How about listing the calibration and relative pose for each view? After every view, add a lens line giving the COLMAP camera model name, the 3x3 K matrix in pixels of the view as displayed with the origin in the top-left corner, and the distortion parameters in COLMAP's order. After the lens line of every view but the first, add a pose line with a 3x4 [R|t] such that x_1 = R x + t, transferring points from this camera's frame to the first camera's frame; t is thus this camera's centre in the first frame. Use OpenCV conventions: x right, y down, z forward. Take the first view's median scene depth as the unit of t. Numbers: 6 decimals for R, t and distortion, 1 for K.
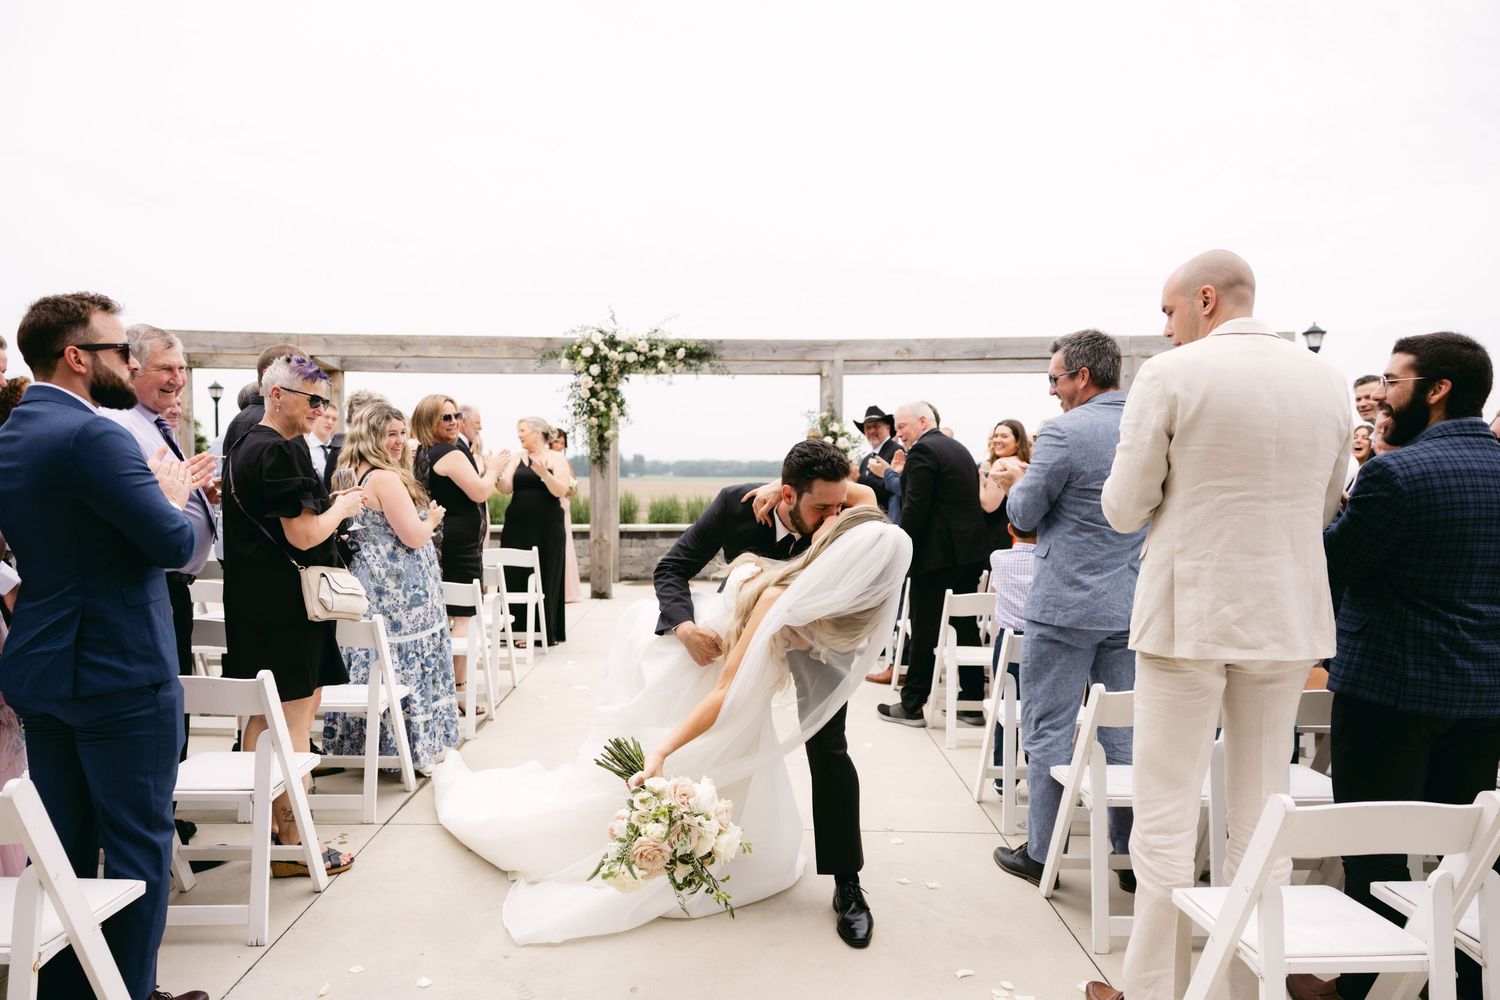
lens RADIAL K [[985.5, 0, 750.0], [0, 985.5, 500.0], [0, 0, 1]] dist [-0.001466, 0.003035]
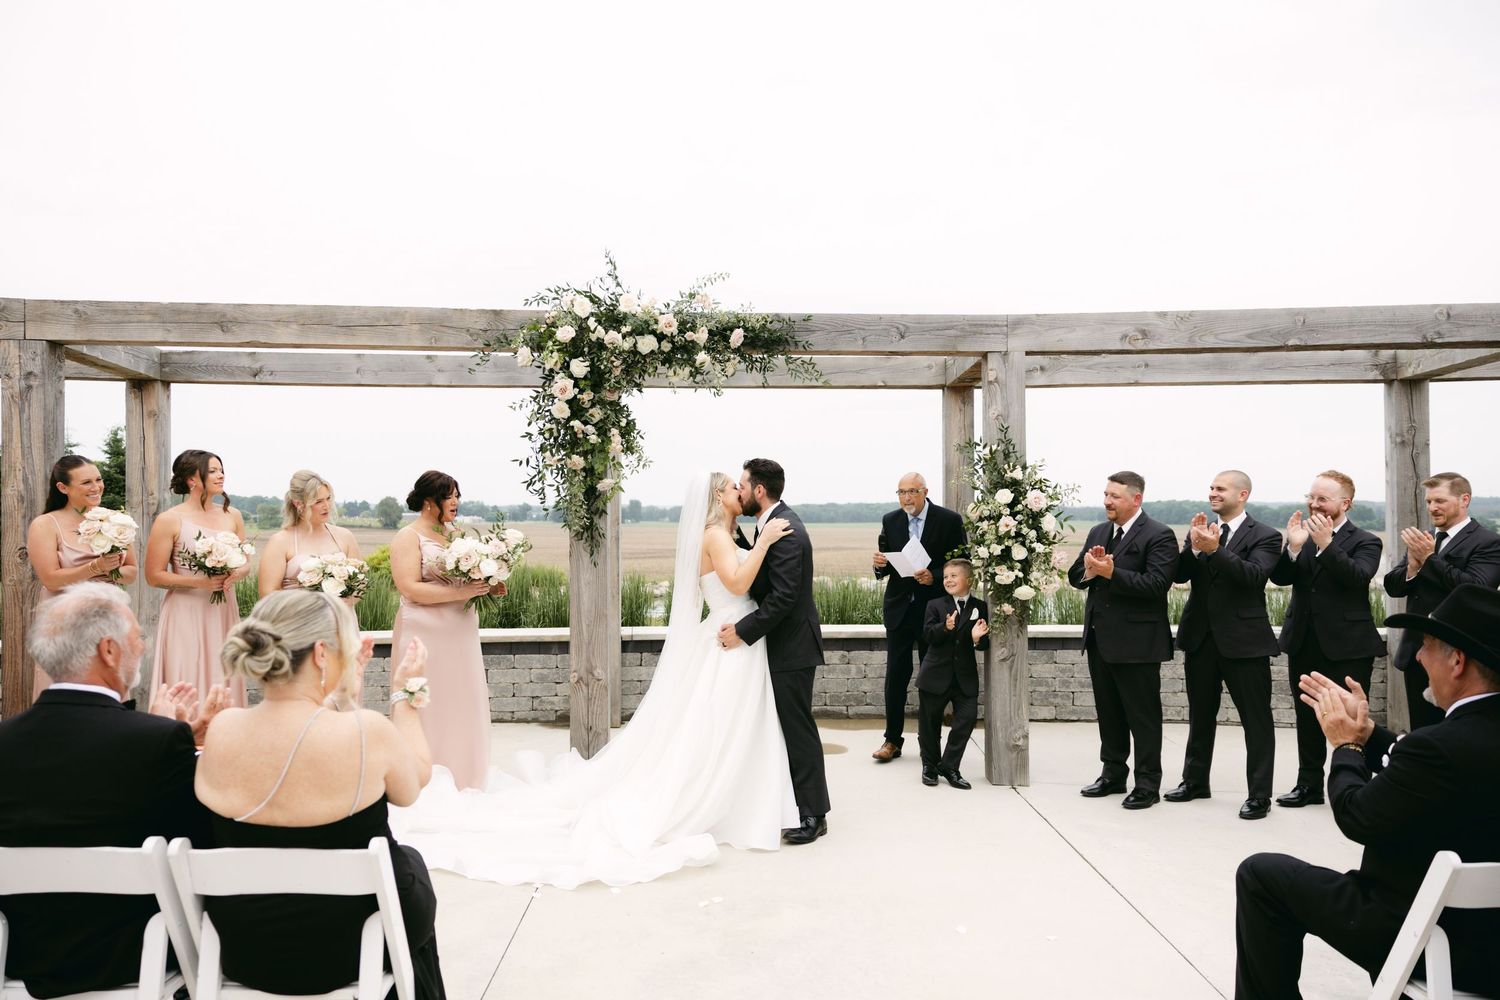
lens RADIAL K [[985.5, 0, 750.0], [0, 985.5, 500.0], [0, 0, 1]] dist [-0.001466, 0.003035]
pose [[0.999981, -0.002886, 0.005431, -0.066518], [0.003098, 0.999218, -0.039412, -0.037386], [-0.005313, 0.039428, 0.999208, 0.459170]]
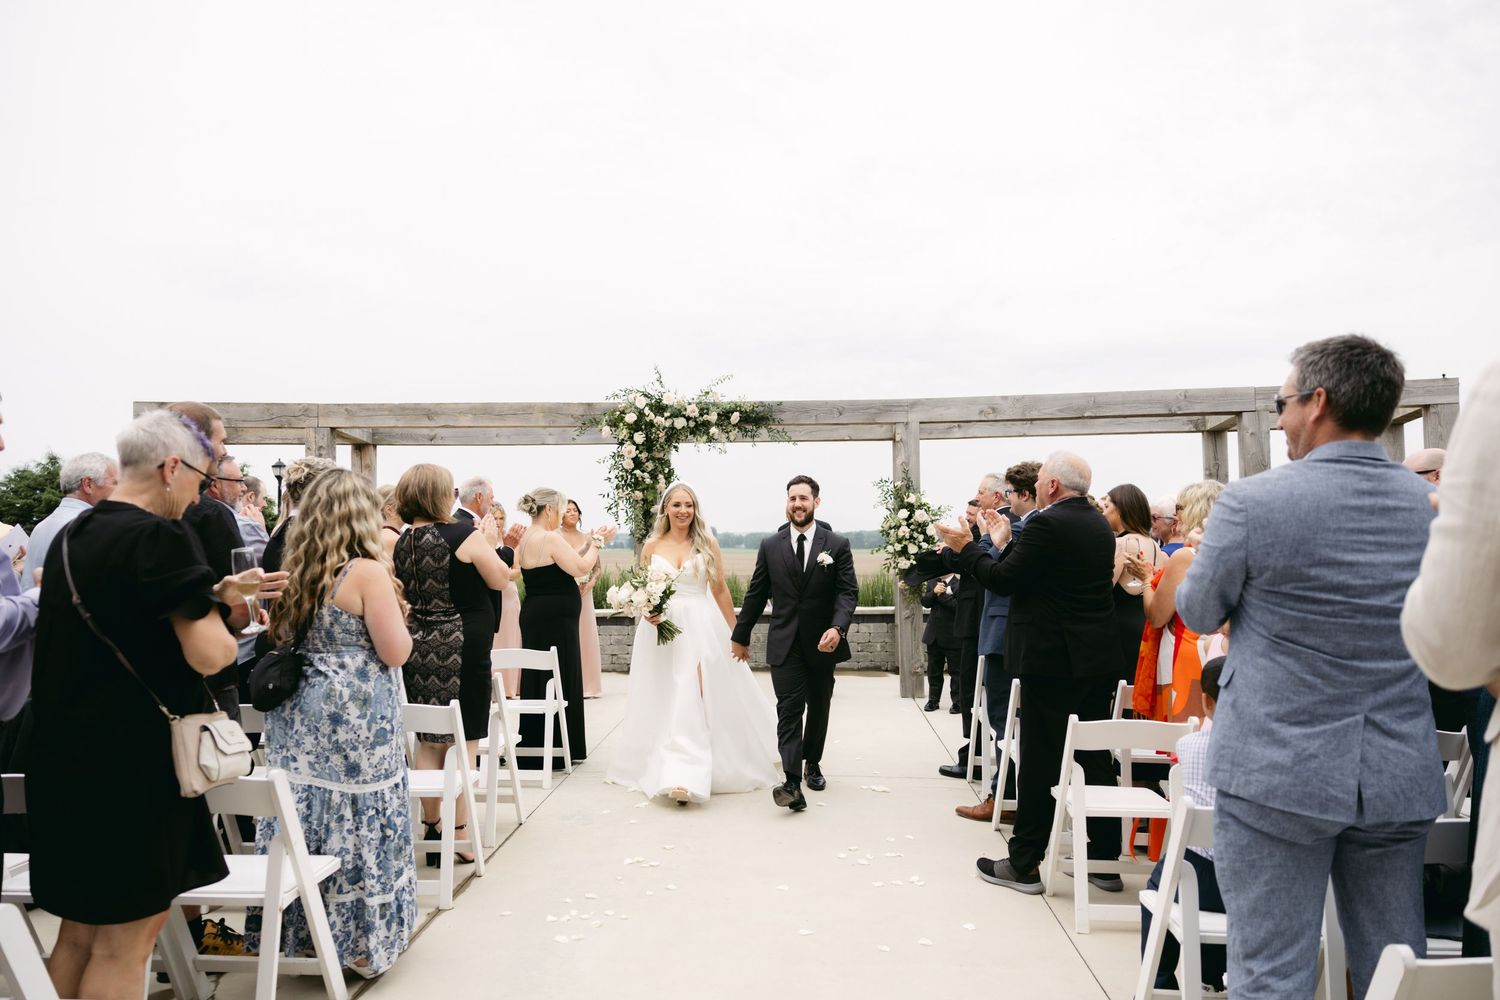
lens RADIAL K [[985.5, 0, 750.0], [0, 985.5, 500.0], [0, 0, 1]] dist [-0.001466, 0.003035]
pose [[0.997533, -0.013017, -0.068982, 0.003780], [0.008429, 0.997759, -0.066384, -0.015514], [0.069692, 0.065638, 0.995407, 0.119974]]
